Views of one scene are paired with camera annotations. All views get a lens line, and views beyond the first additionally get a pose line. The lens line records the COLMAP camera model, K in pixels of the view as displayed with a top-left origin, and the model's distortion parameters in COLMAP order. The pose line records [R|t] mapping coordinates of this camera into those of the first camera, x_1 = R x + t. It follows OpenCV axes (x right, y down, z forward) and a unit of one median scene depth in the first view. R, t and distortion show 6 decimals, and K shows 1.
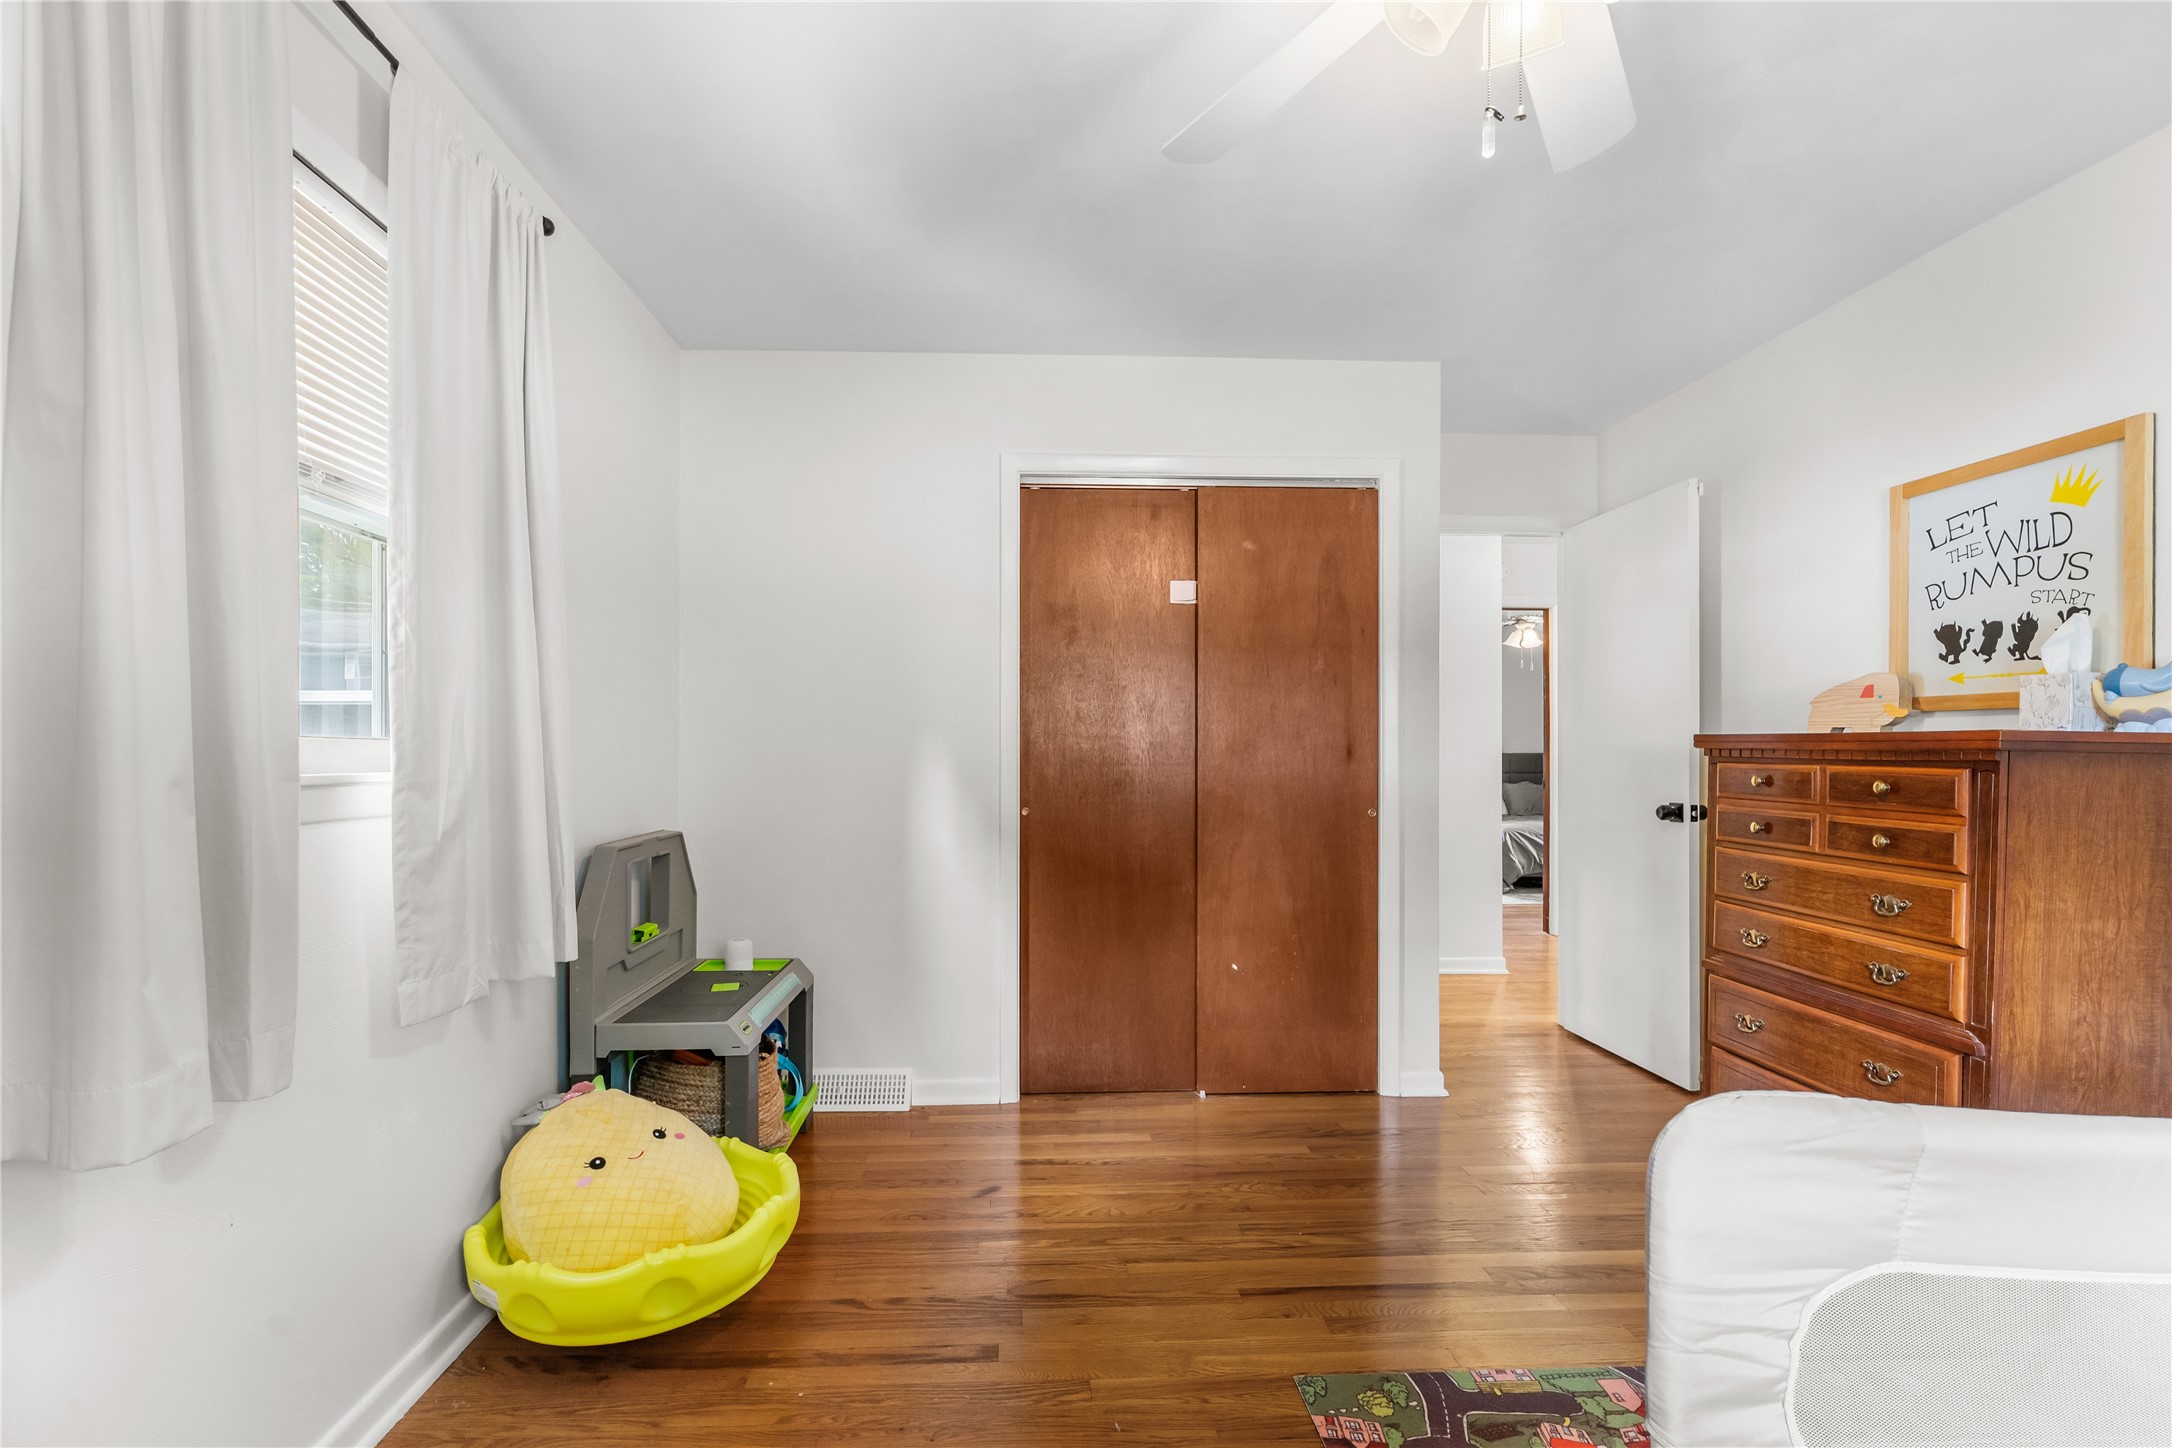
lens RADIAL K [[983.0, 0, 1065.2], [0, 983.0, 740.6], [0, 0, 1]] dist [-0.001515, -0.000053]
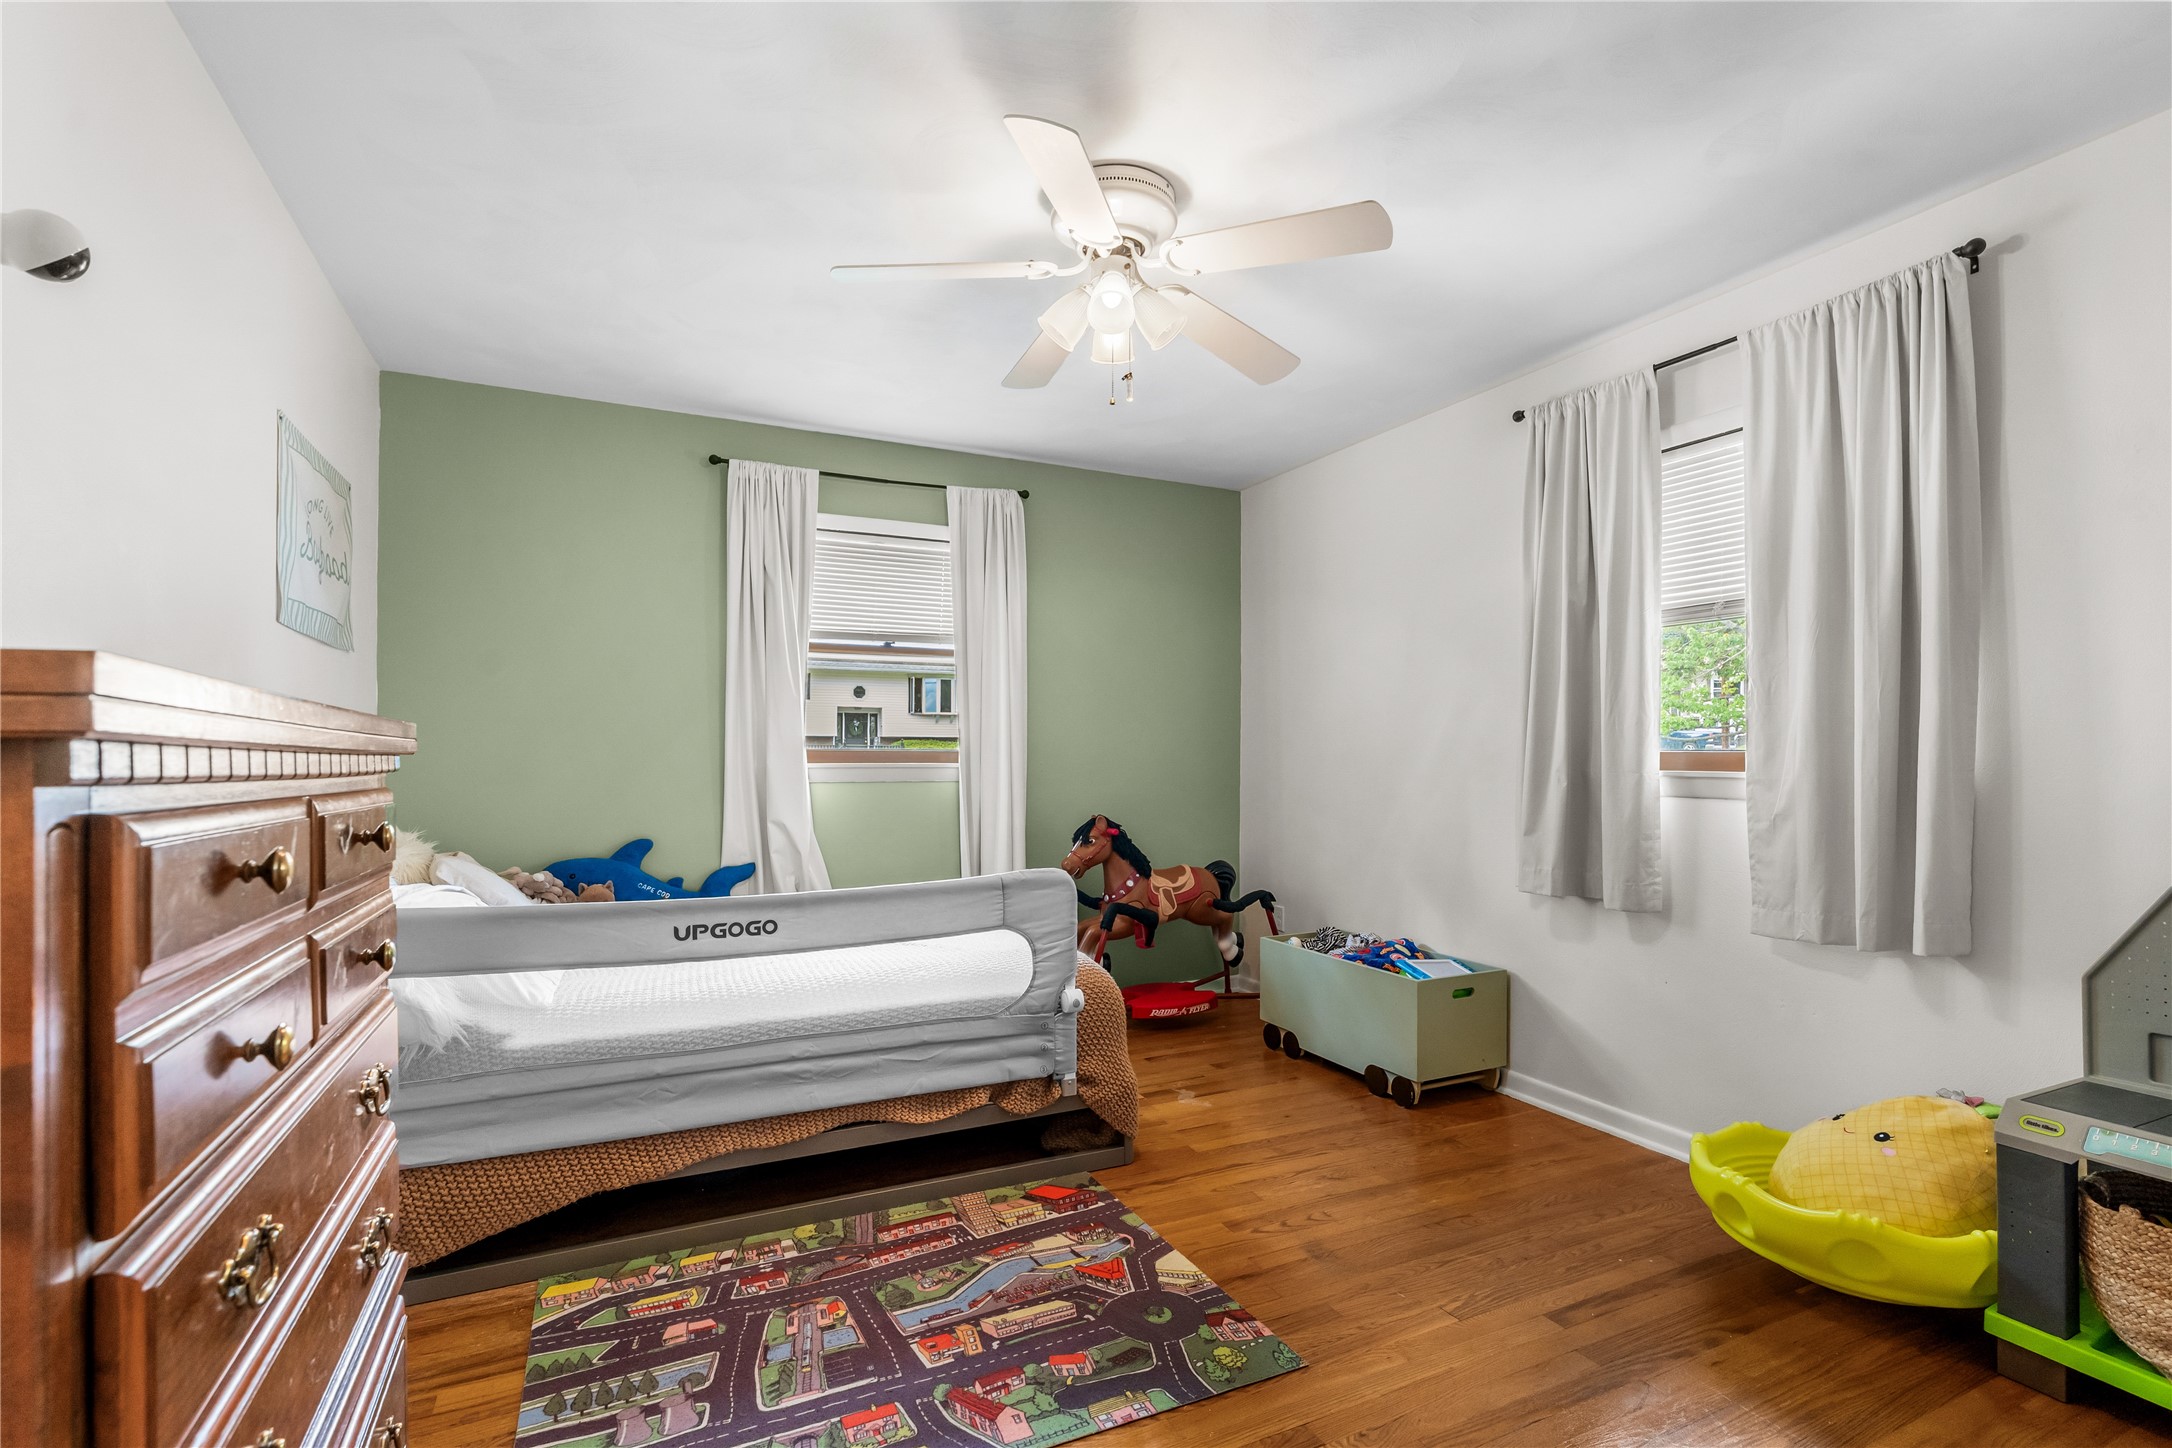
lens RADIAL K [[983.0, 0, 1083.2], [0, 983.0, 745.8], [0, 0, 1]] dist [-0.001515, -0.000053]
pose [[-0.921191, -0.006649, -0.389054, 0.904716], [-0.004321, 0.999967, -0.006858, 0.006147], [0.389087, -0.004637, -0.921189, 1.966019]]
